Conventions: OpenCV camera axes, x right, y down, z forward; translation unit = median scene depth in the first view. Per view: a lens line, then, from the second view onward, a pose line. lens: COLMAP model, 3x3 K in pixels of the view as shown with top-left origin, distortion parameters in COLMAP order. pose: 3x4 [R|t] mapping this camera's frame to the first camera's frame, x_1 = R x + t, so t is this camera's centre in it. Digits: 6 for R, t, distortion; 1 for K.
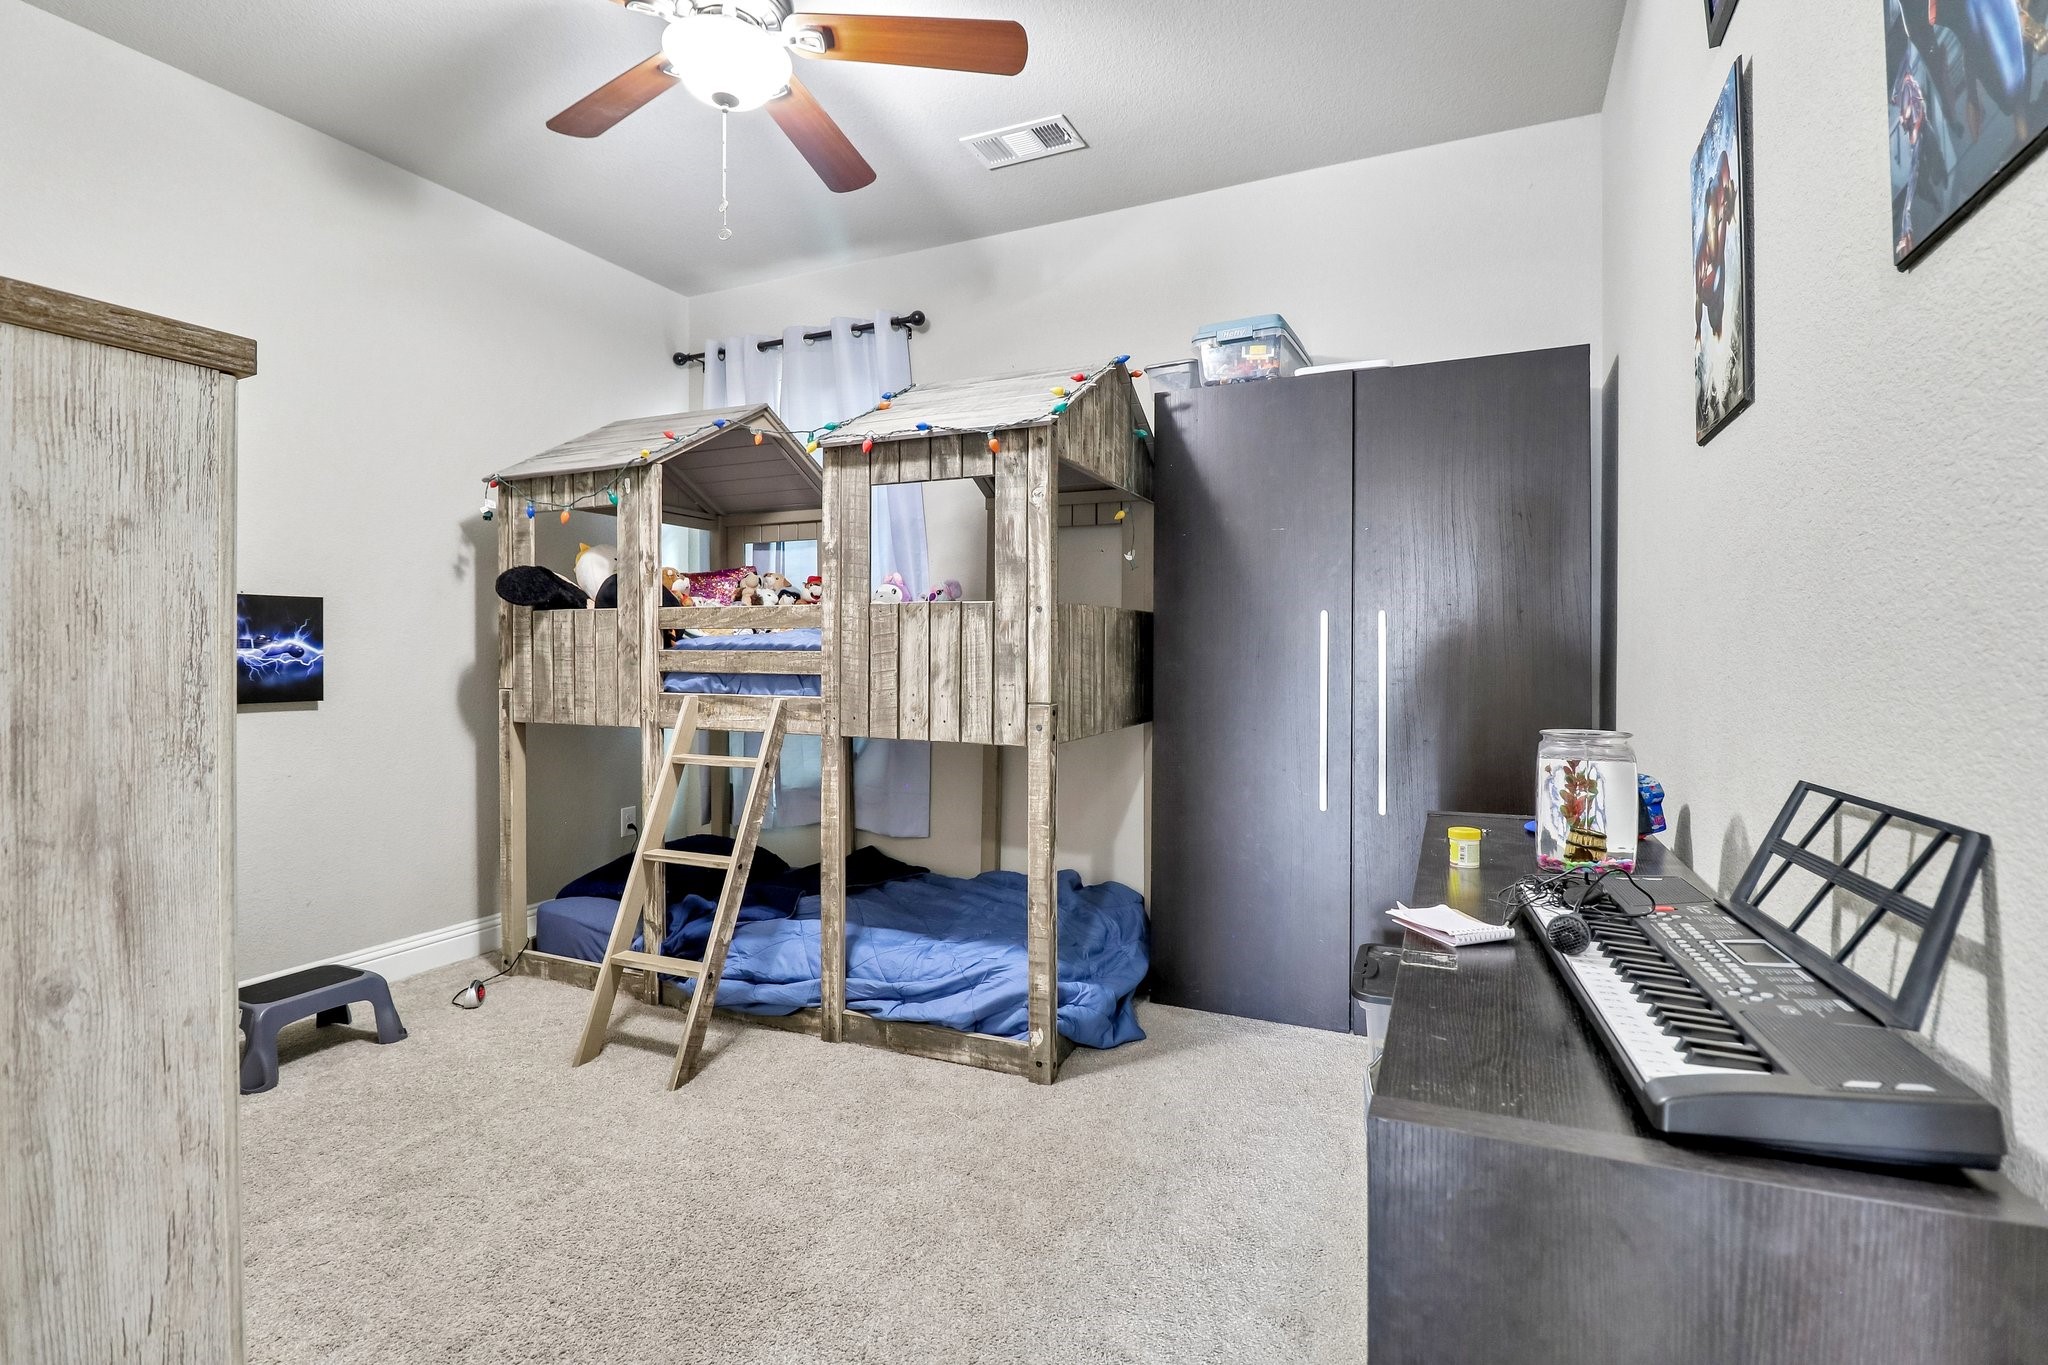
lens RADIAL K [[963.6, 0, 1020.4], [0, 963.6, 644.2], [0, 0, 1]] dist [-0.002681, -0.001846]
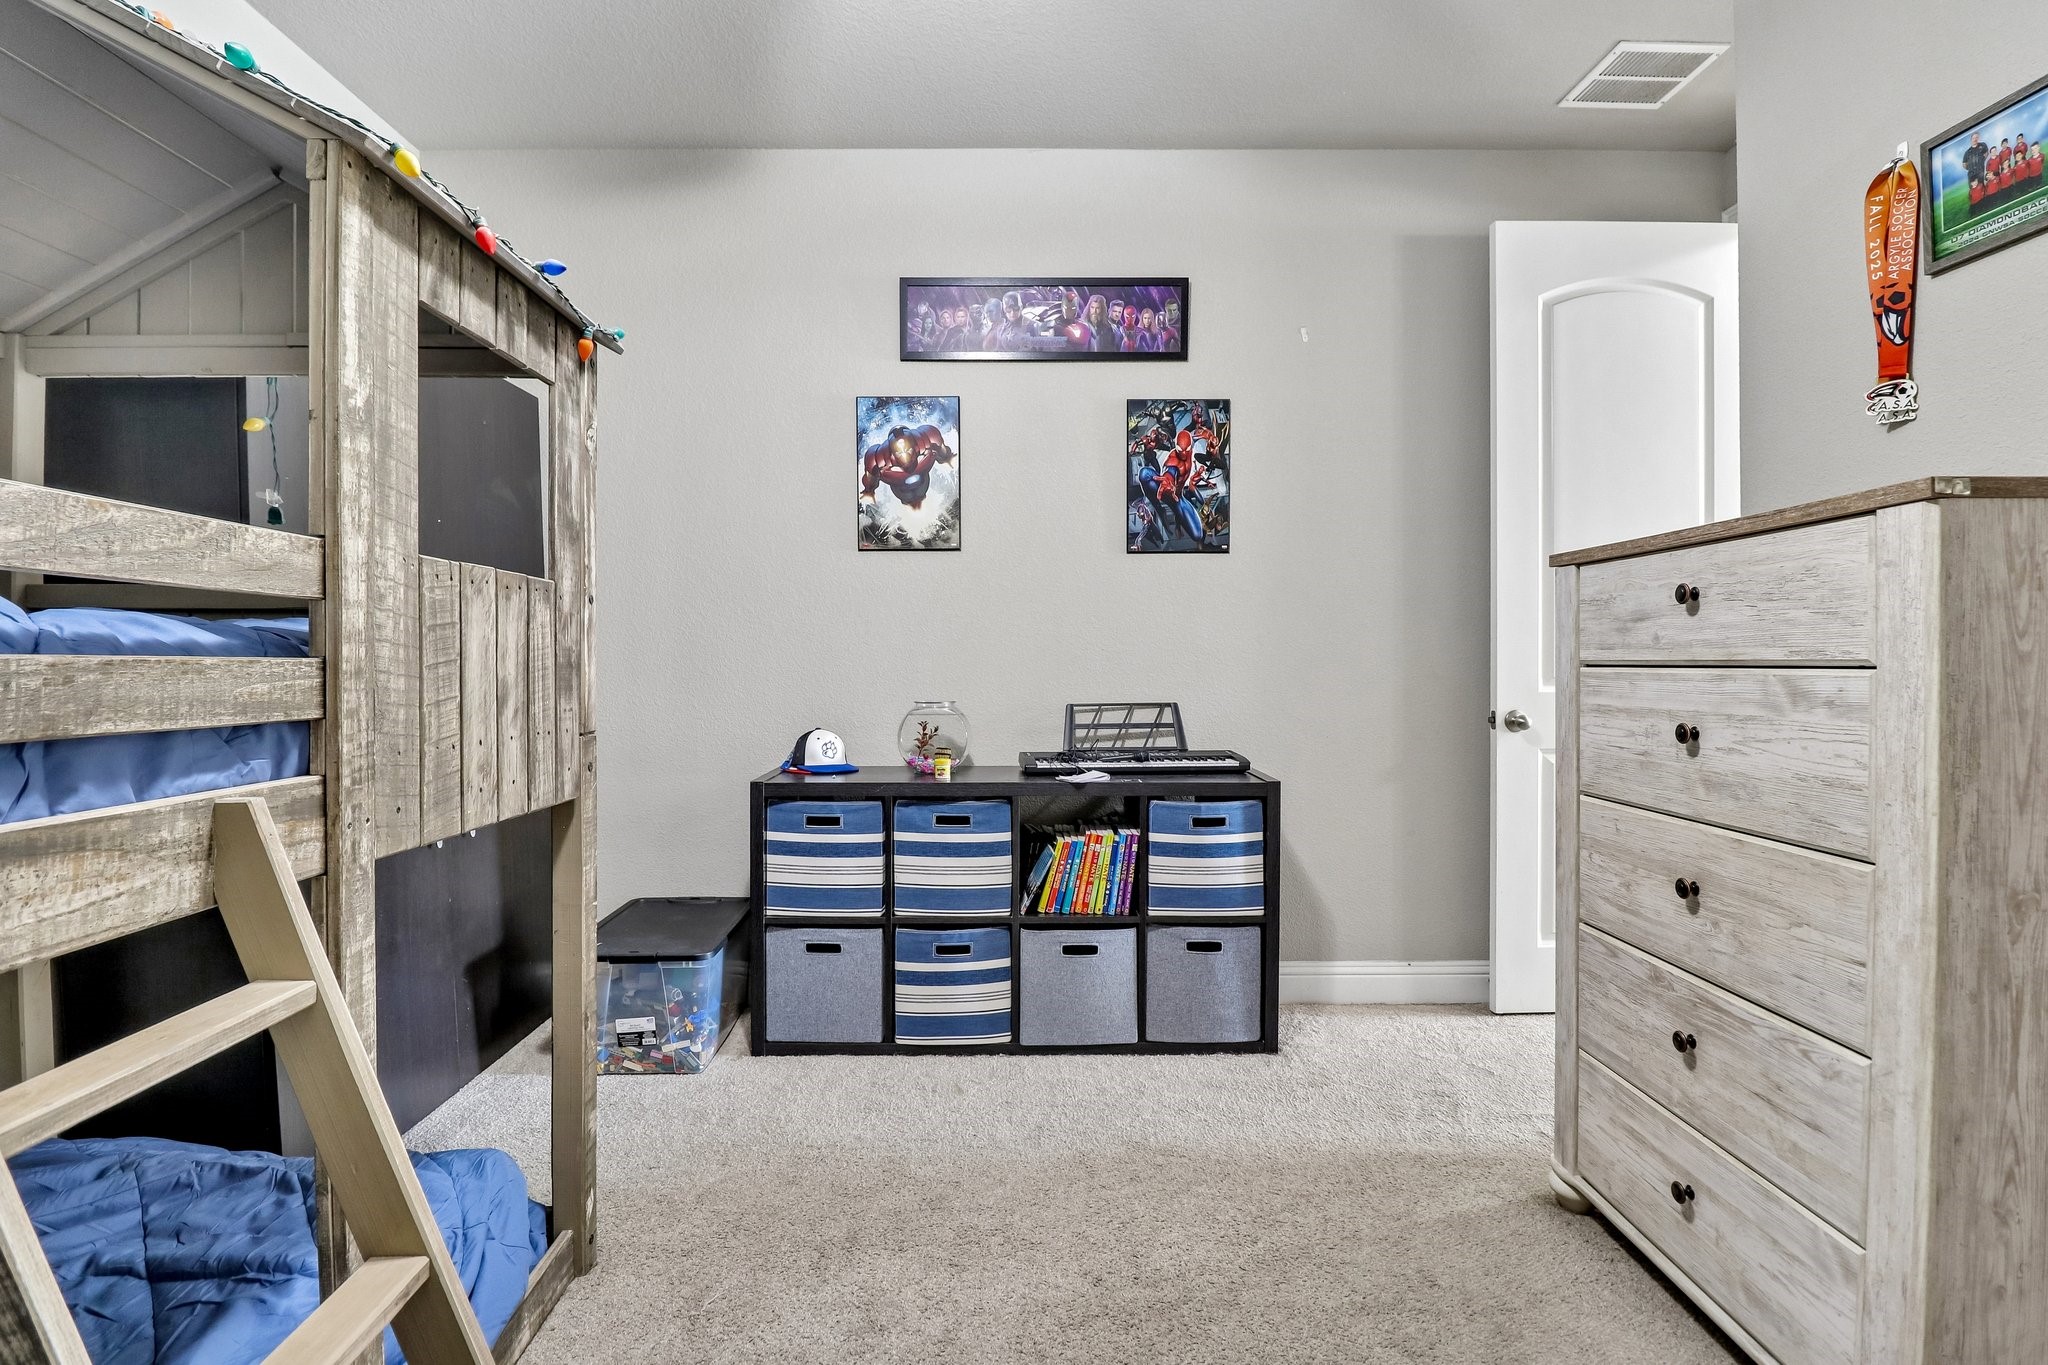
lens RADIAL K [[963.6, 0, 1020.4], [0, 963.6, 644.2], [0, 0, 1]] dist [-0.002681, -0.001846]
pose [[-0.436313, 0.016378, 0.899646, -0.710213], [-0.007319, 0.999737, -0.021750, 0.008460], [-0.899765, -0.016074, -0.436079, 0.959342]]
